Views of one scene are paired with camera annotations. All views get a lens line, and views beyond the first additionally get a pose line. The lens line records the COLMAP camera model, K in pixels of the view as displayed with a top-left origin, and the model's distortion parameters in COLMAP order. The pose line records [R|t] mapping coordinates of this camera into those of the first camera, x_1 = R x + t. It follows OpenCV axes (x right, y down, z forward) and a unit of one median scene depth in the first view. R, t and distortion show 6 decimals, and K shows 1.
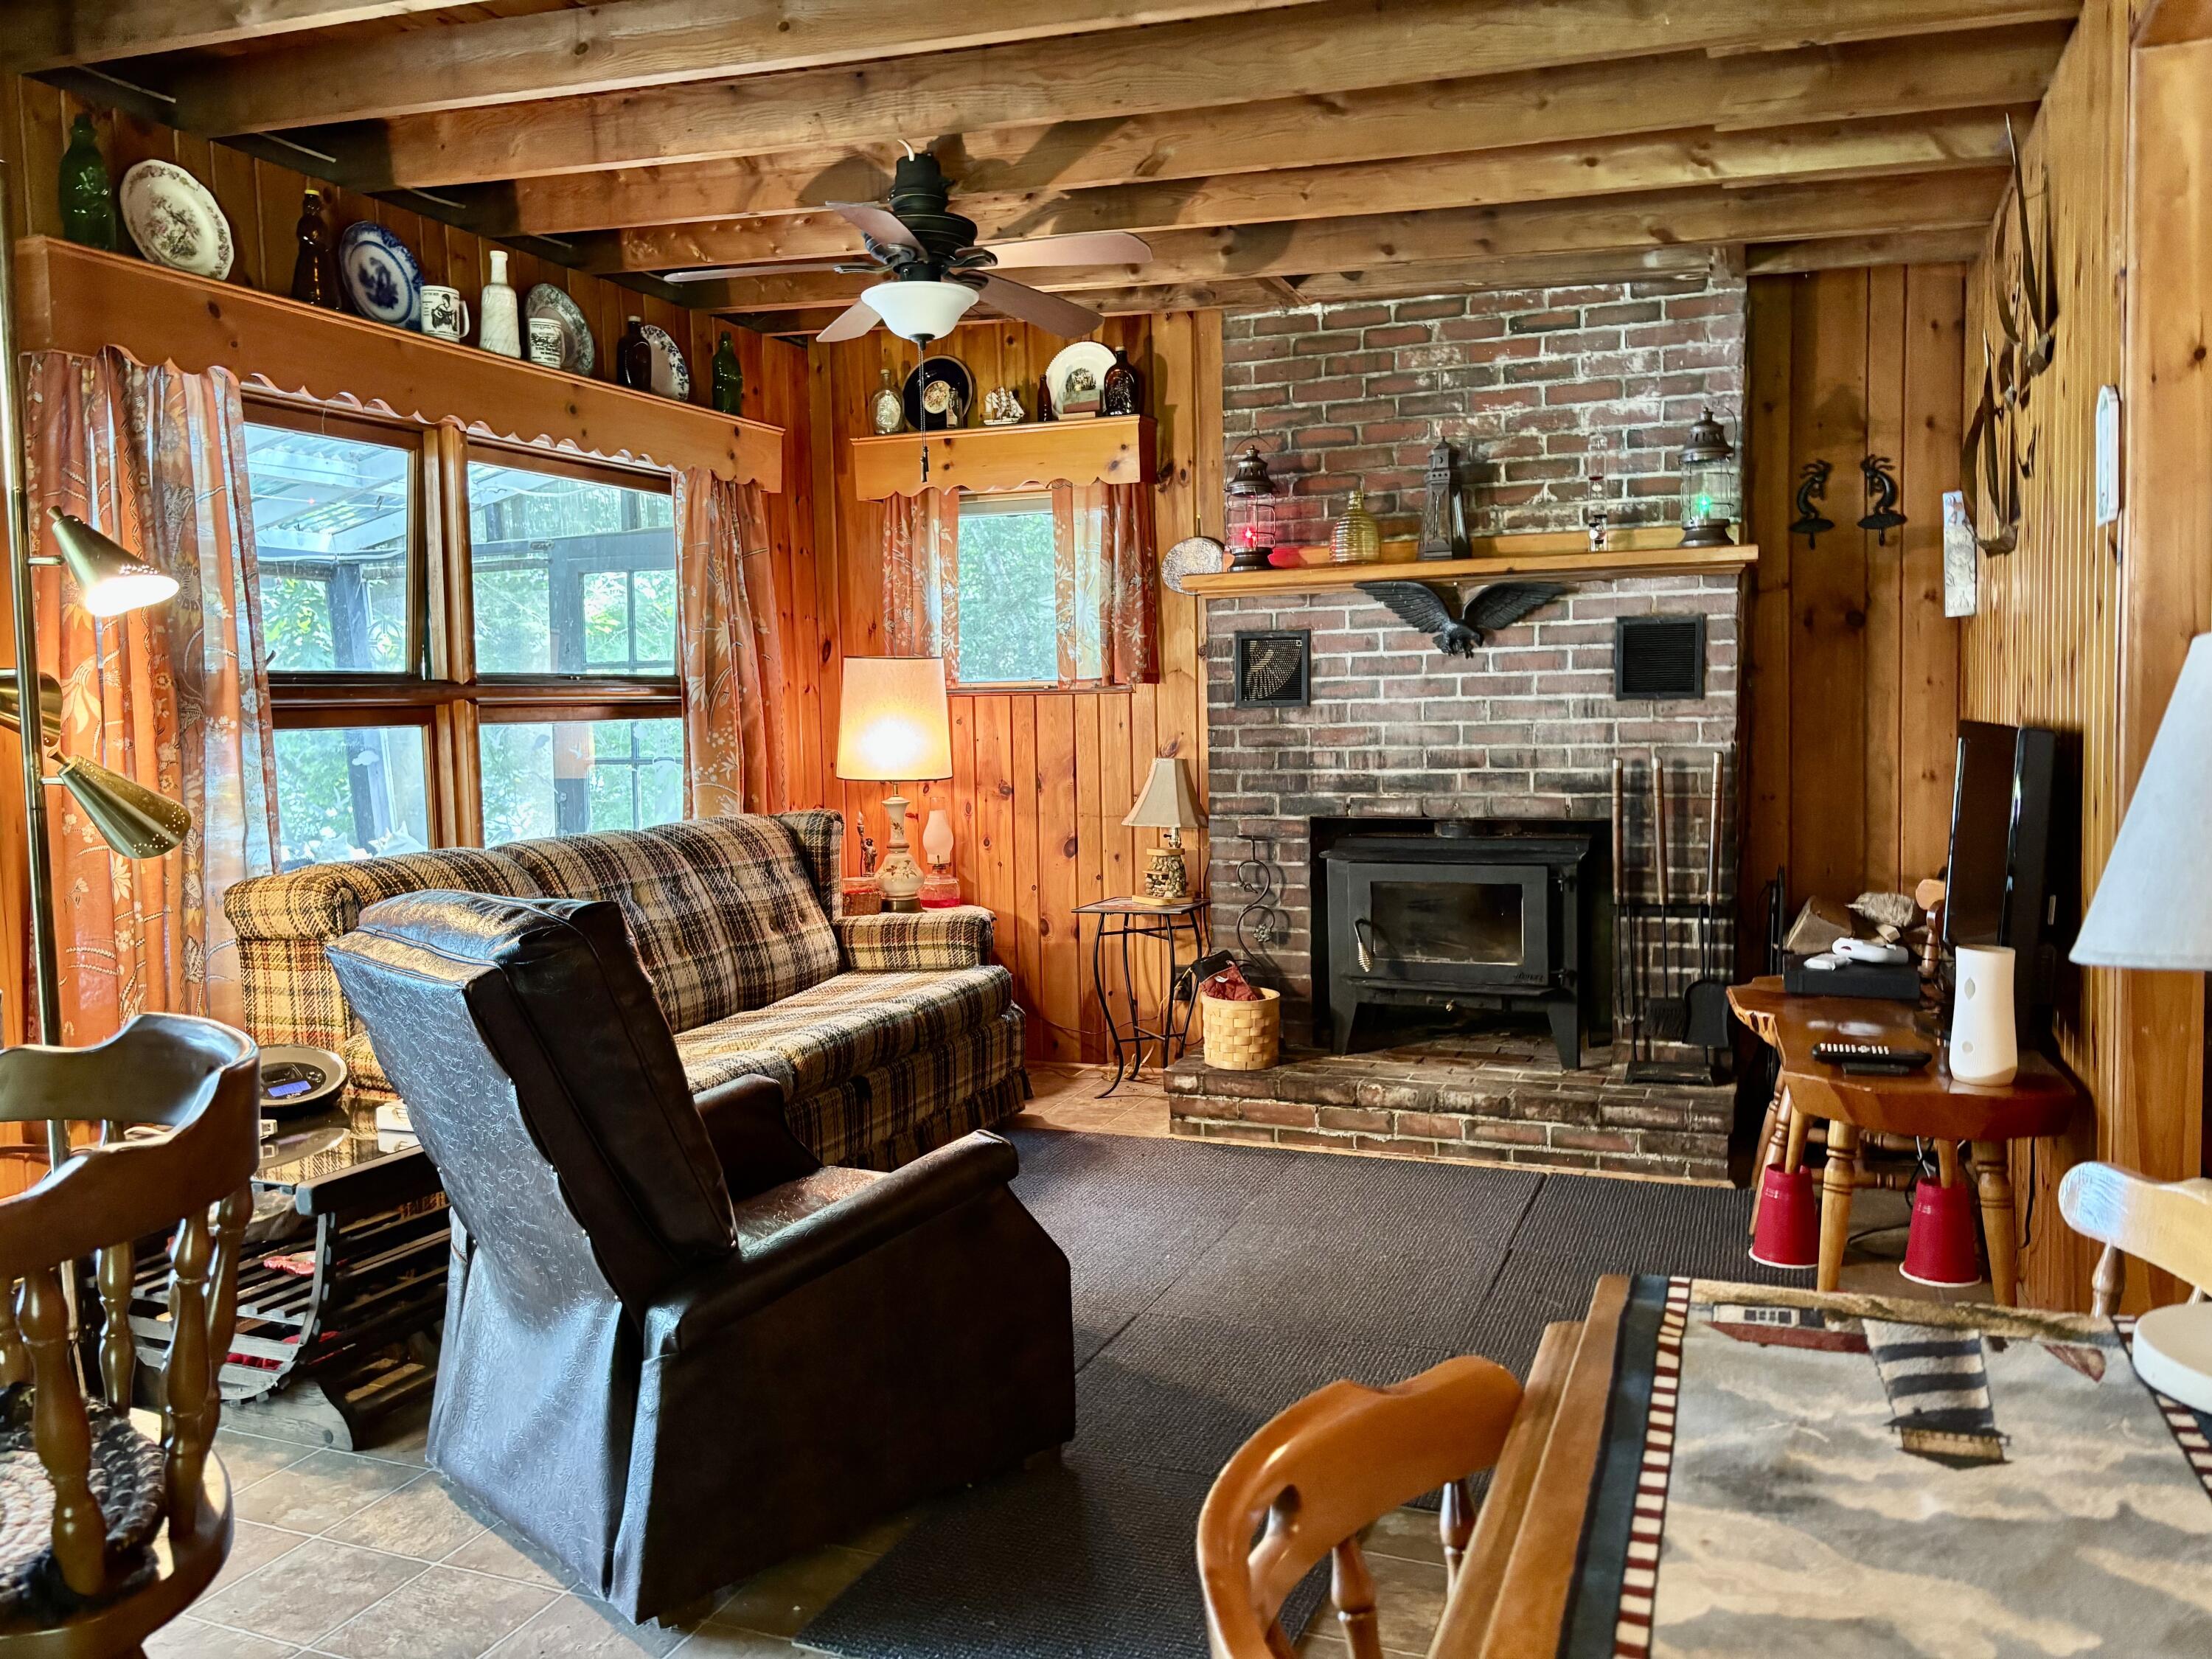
lens RADIAL K [[1681.2, 0, 1095.3], [0, 1681.2, 840.9], [0, 0, 1]] dist [0.017843, -0.006881]
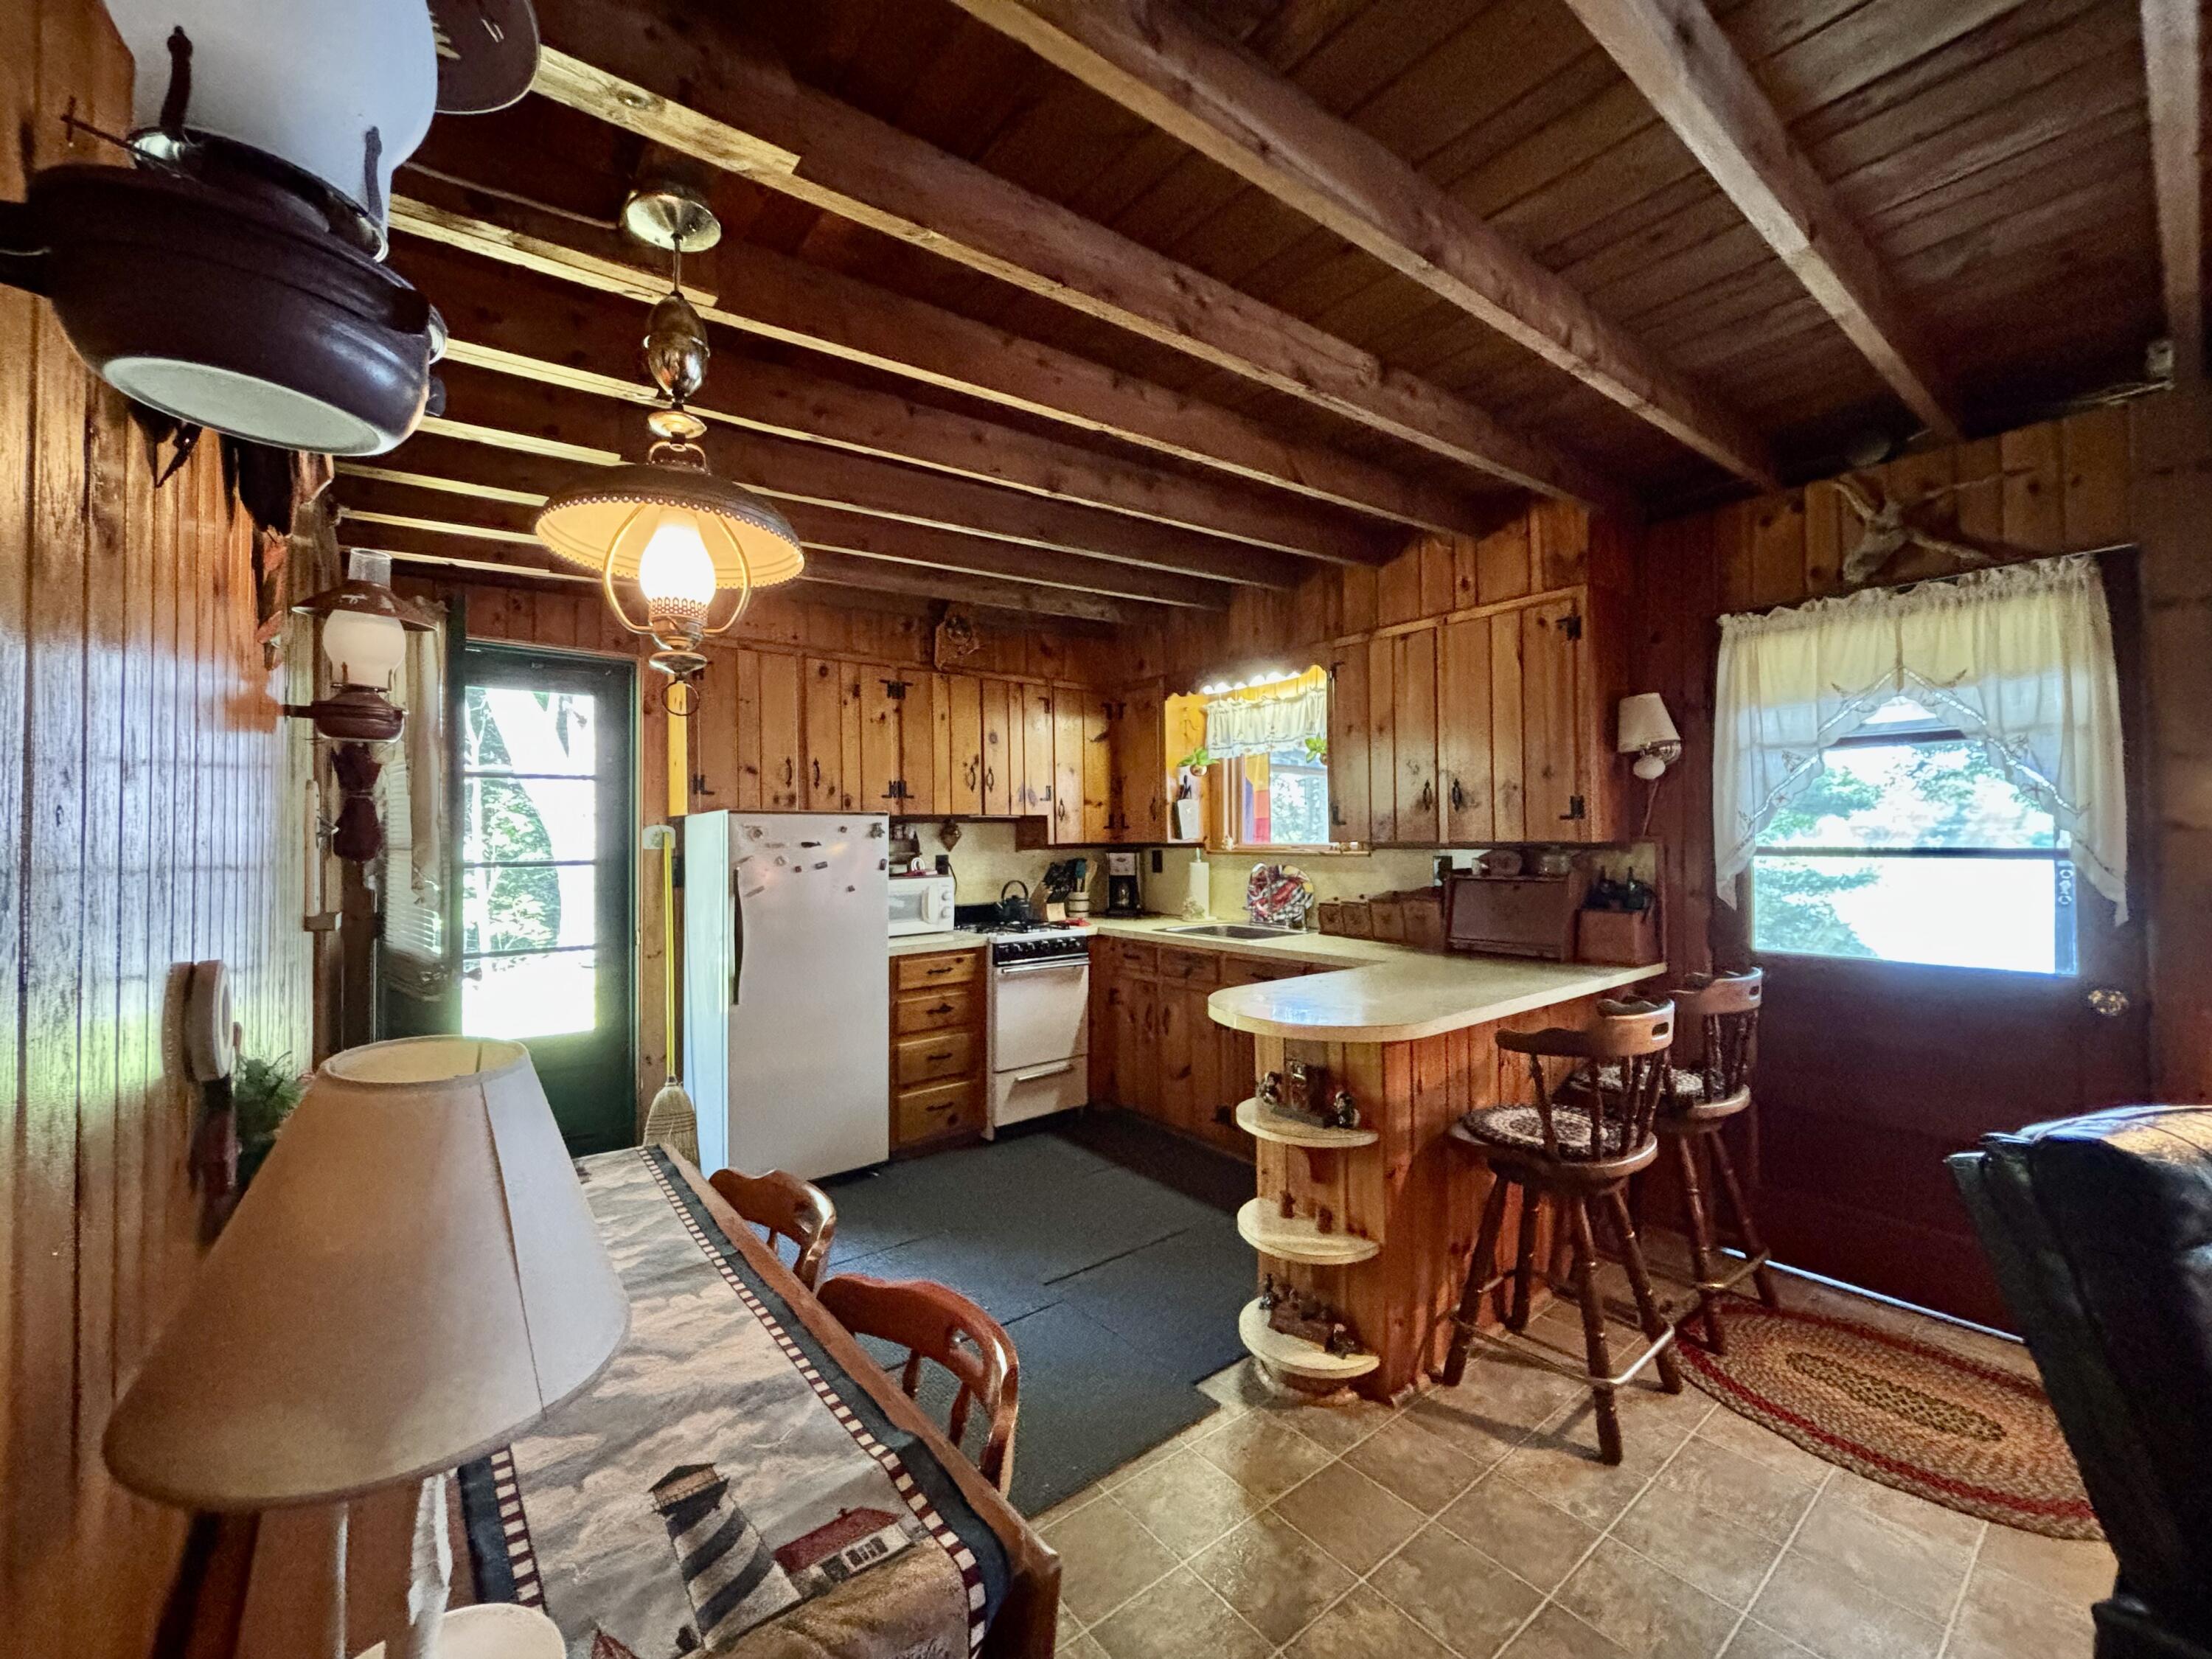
lens RADIAL K [[892.2, 0, 1103.0], [0, 892.2, 819.6], [0, 0, 1]] dist [0.001317, -0.000848]
pose [[-0.489870, 0.010120, -0.871737, 0.232654], [-0.049201, 0.998018, 0.039234, -0.073410], [0.870406, 0.062110, -0.488401, 0.382757]]
